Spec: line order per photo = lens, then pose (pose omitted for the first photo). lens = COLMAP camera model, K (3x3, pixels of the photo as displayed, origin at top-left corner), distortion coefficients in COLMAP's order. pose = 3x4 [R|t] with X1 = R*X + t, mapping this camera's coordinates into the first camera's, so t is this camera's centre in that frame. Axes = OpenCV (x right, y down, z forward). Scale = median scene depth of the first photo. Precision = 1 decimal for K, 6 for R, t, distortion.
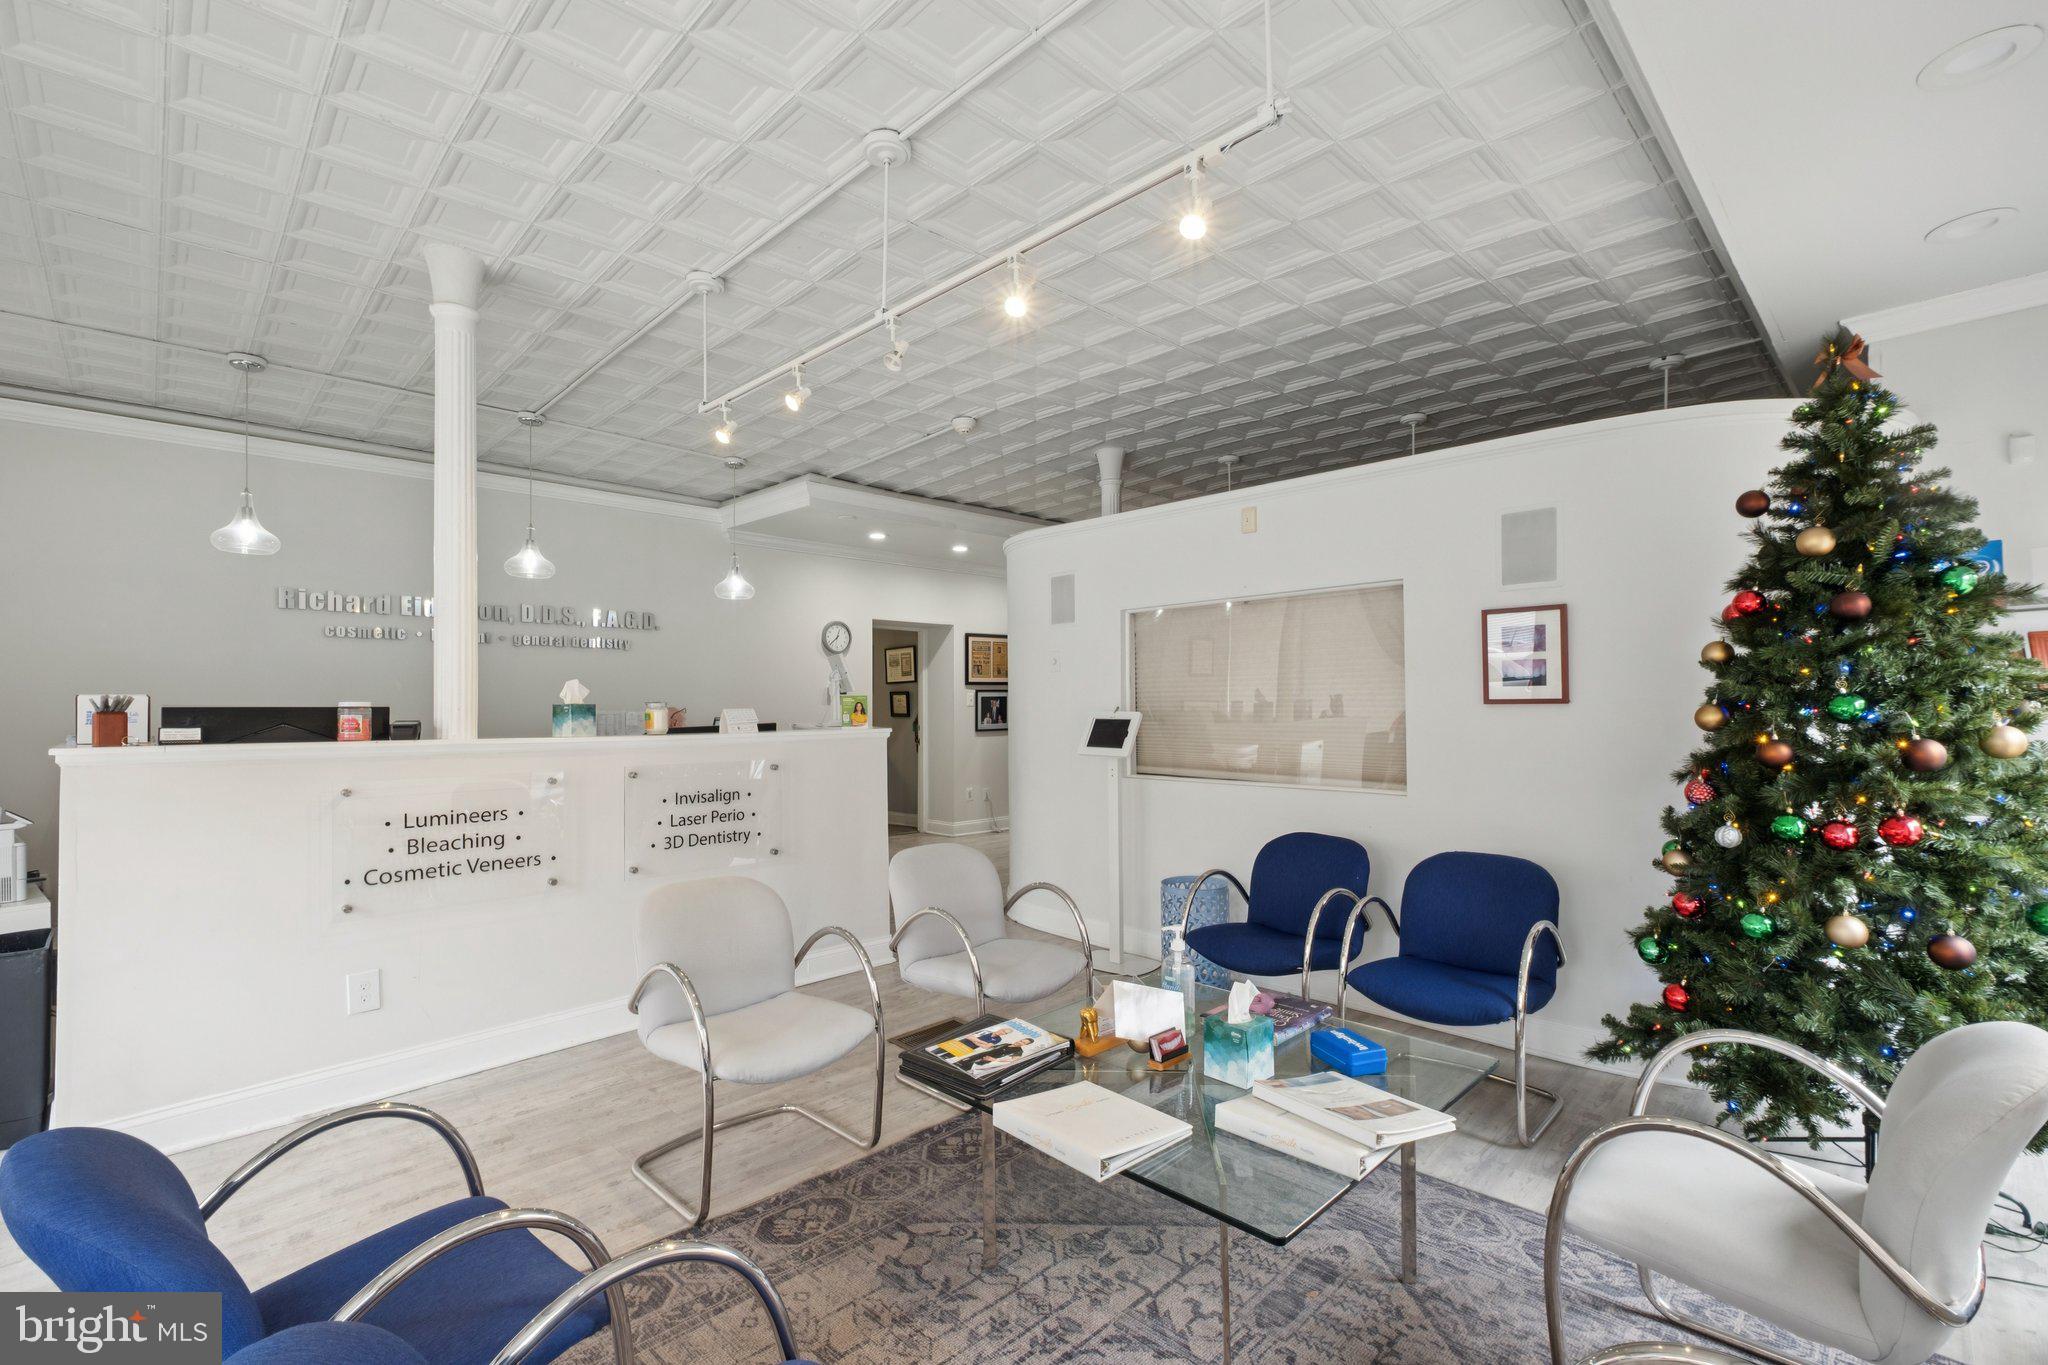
lens RADIAL K [[901.5, 0, 1006.3], [0, 901.5, 667.7], [0, 0, 1]] dist [-0.000494, -0.000699]
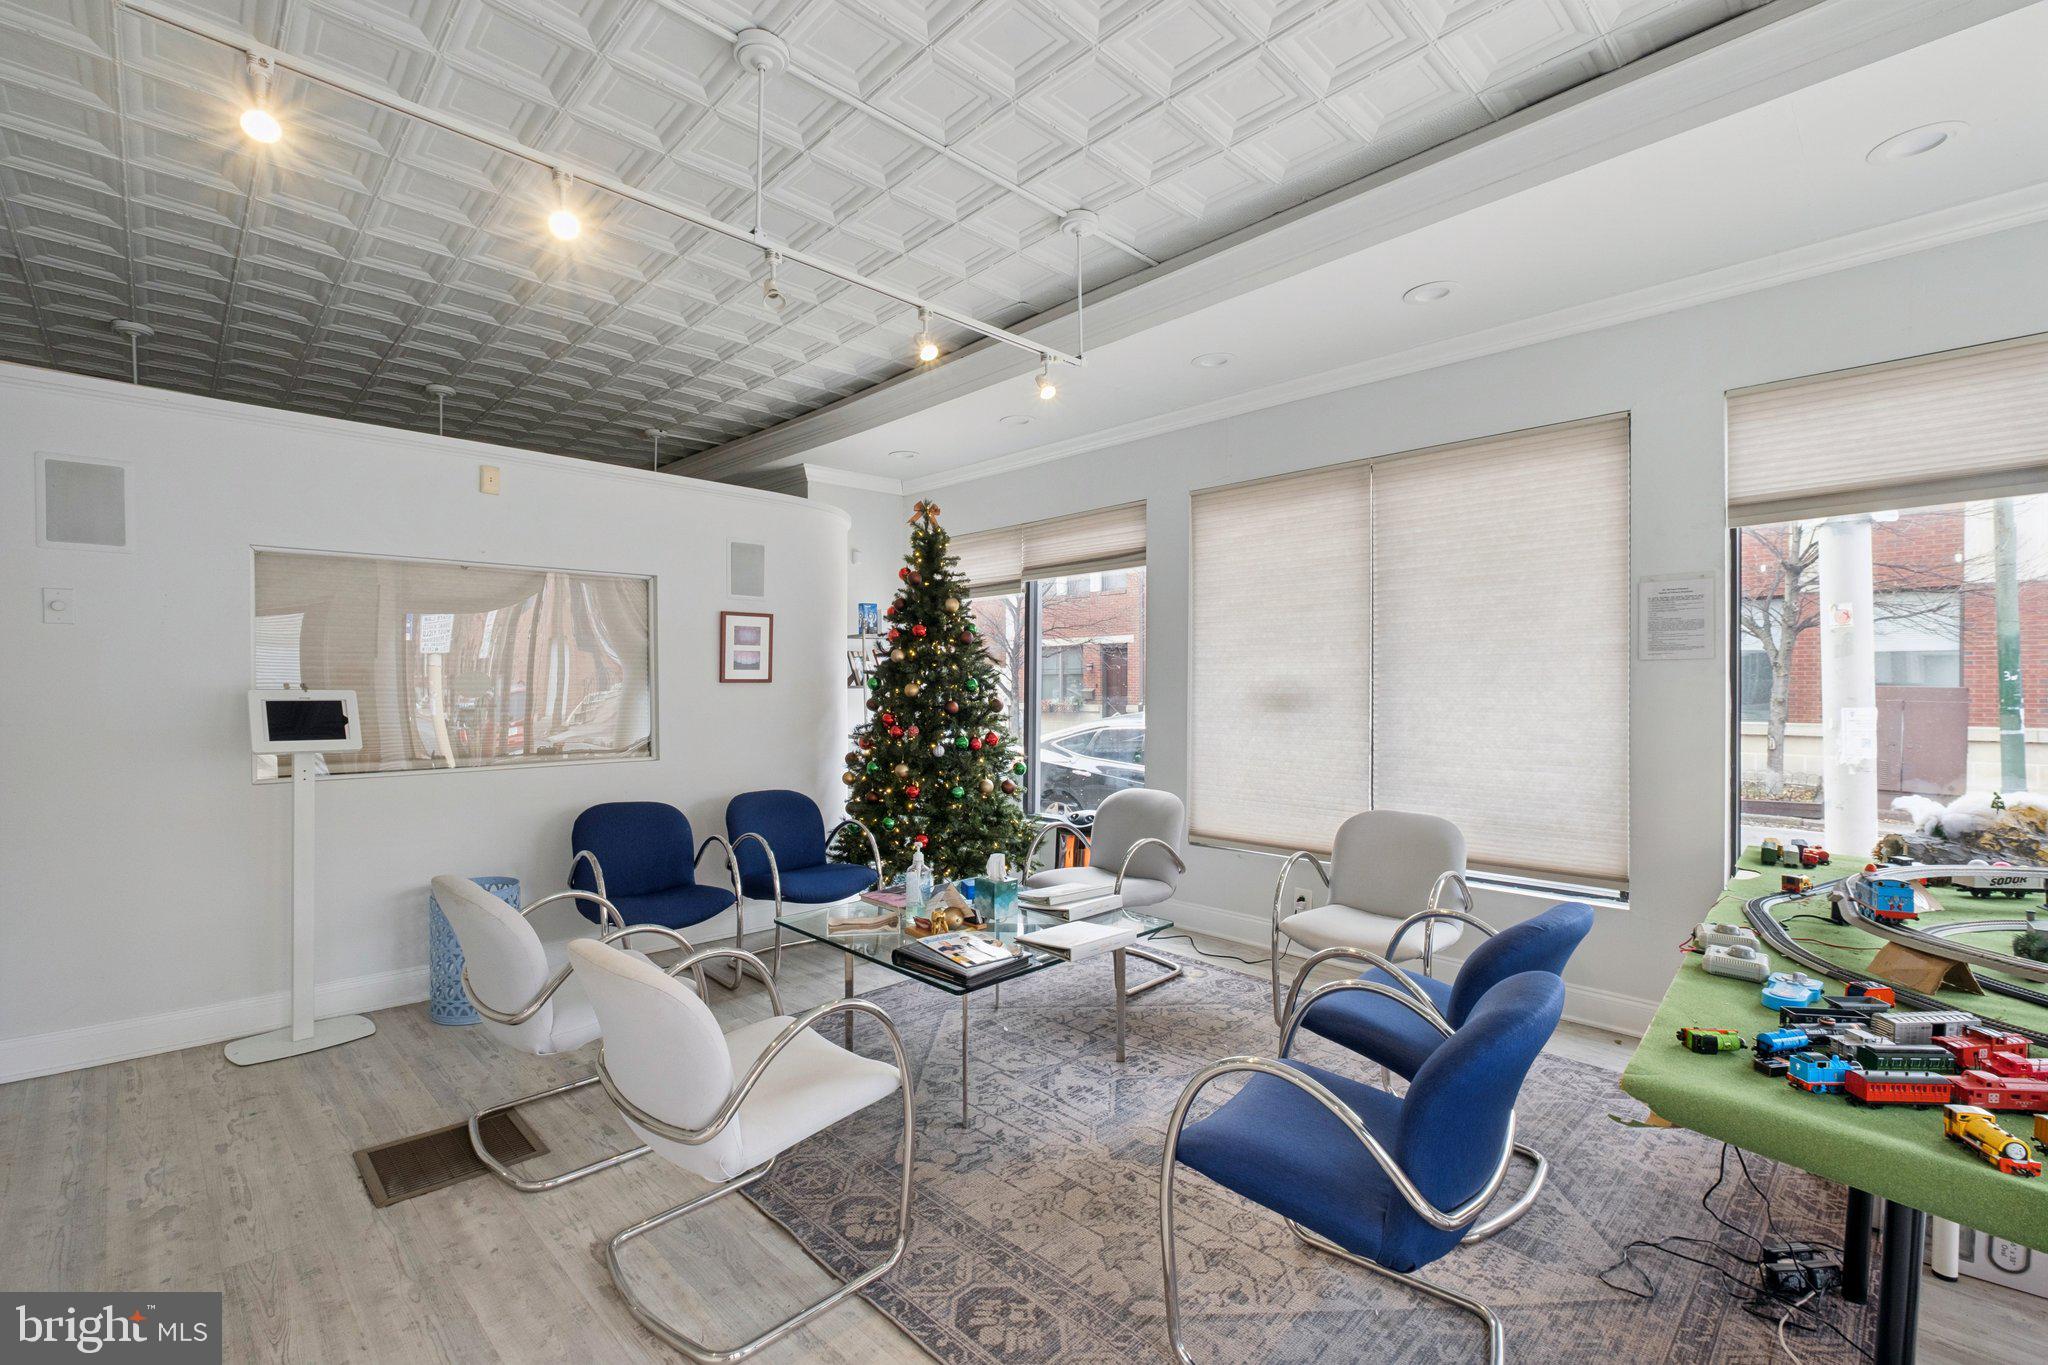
lens RADIAL K [[901.5, 0, 1006.3], [0, 901.5, 667.7], [0, 0, 1]] dist [-0.000494, -0.000699]
pose [[0.001156, 0.027165, 0.999630, -0.687290], [-0.038307, 0.998898, -0.027100, 0.033339], [-0.999265, -0.038261, 0.002195, 0.514487]]
